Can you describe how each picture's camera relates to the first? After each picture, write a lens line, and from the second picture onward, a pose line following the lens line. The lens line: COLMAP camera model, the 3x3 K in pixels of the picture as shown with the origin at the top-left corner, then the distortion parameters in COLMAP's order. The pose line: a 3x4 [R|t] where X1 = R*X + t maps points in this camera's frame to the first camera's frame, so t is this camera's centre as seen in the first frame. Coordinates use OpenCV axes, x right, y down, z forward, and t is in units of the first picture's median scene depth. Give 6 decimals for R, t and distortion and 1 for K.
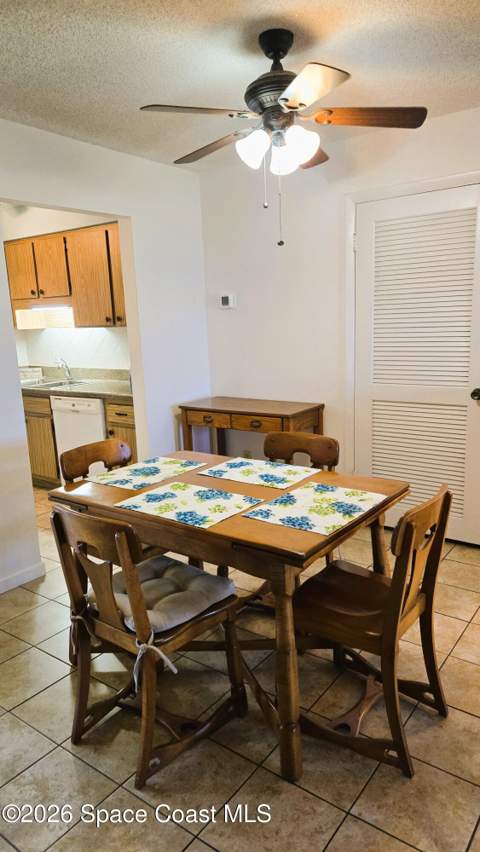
lens RADIAL K [[569.5, 0, 235.1], [0, 569.5, 430.3], [0, 0, 1]] dist [0.091476, -0.077166]
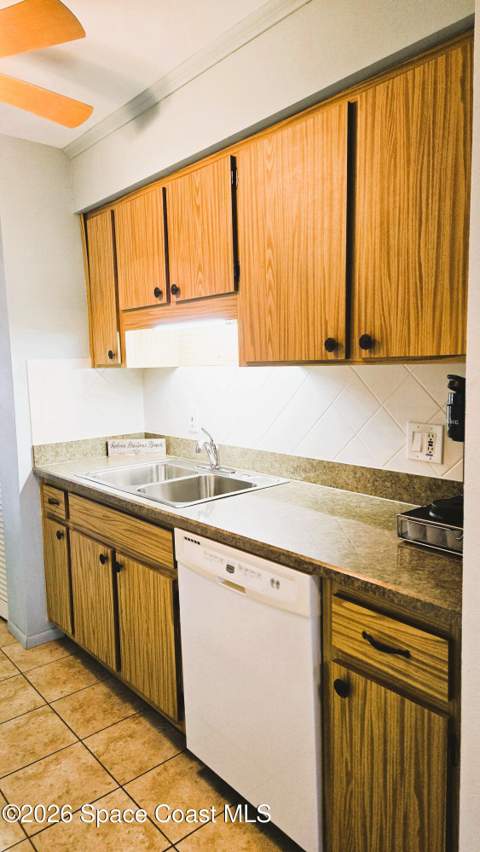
lens RADIAL K [[569.5, 0, 235.1], [0, 569.5, 430.3], [0, 0, 1]] dist [0.091476, -0.077166]
pose [[0.975120, 0.045123, -0.217039, -0.188938], [-0.060438, 0.996089, -0.064448, -0.102954], [0.213282, 0.075962, 0.974033, 0.589743]]
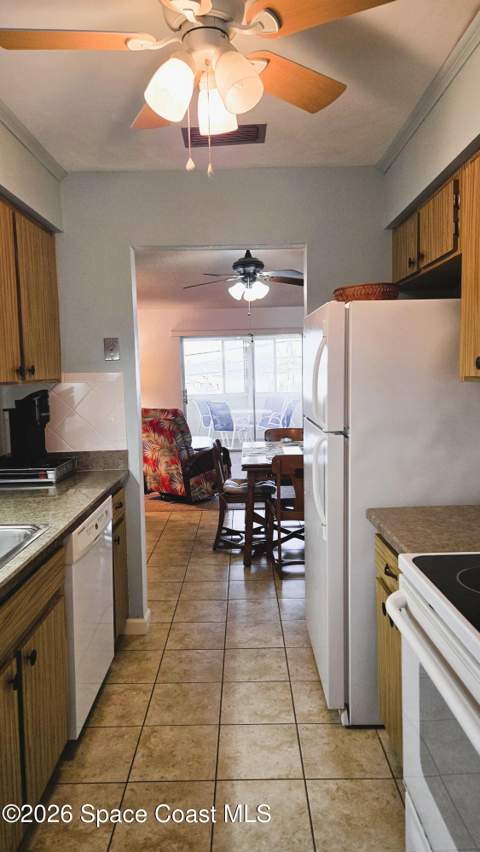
lens RADIAL K [[569.5, 0, 235.1], [0, 569.5, 430.3], [0, 0, 1]] dist [0.091476, -0.077166]
pose [[-0.599503, -0.026459, 0.799935, -0.744043], [0.208254, 0.959871, 0.187823, -0.190479], [-0.772804, 0.279191, -0.569935, 1.116083]]
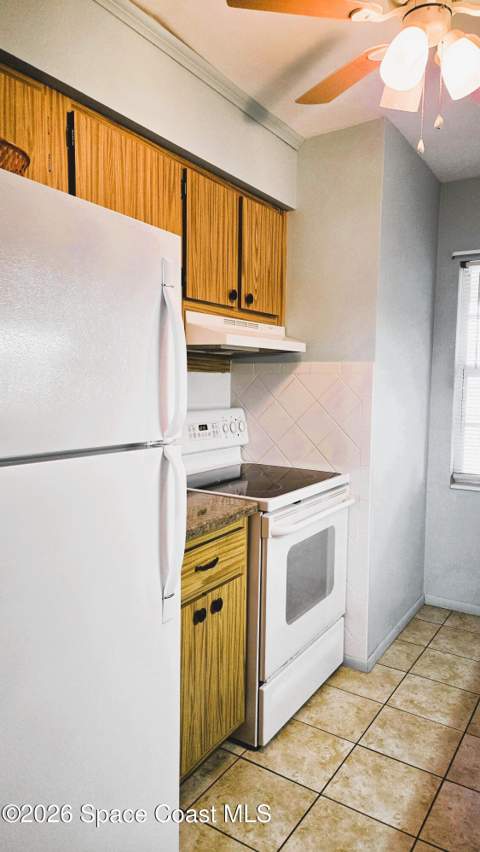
lens RADIAL K [[569.5, 0, 235.1], [0, 569.5, 430.3], [0, 0, 1]] dist [0.091476, -0.077166]
pose [[0.069217, 0.131390, -0.988911, -0.117385], [-0.216640, 0.969612, 0.113662, -0.130978], [0.973795, 0.206370, 0.095578, 0.789521]]
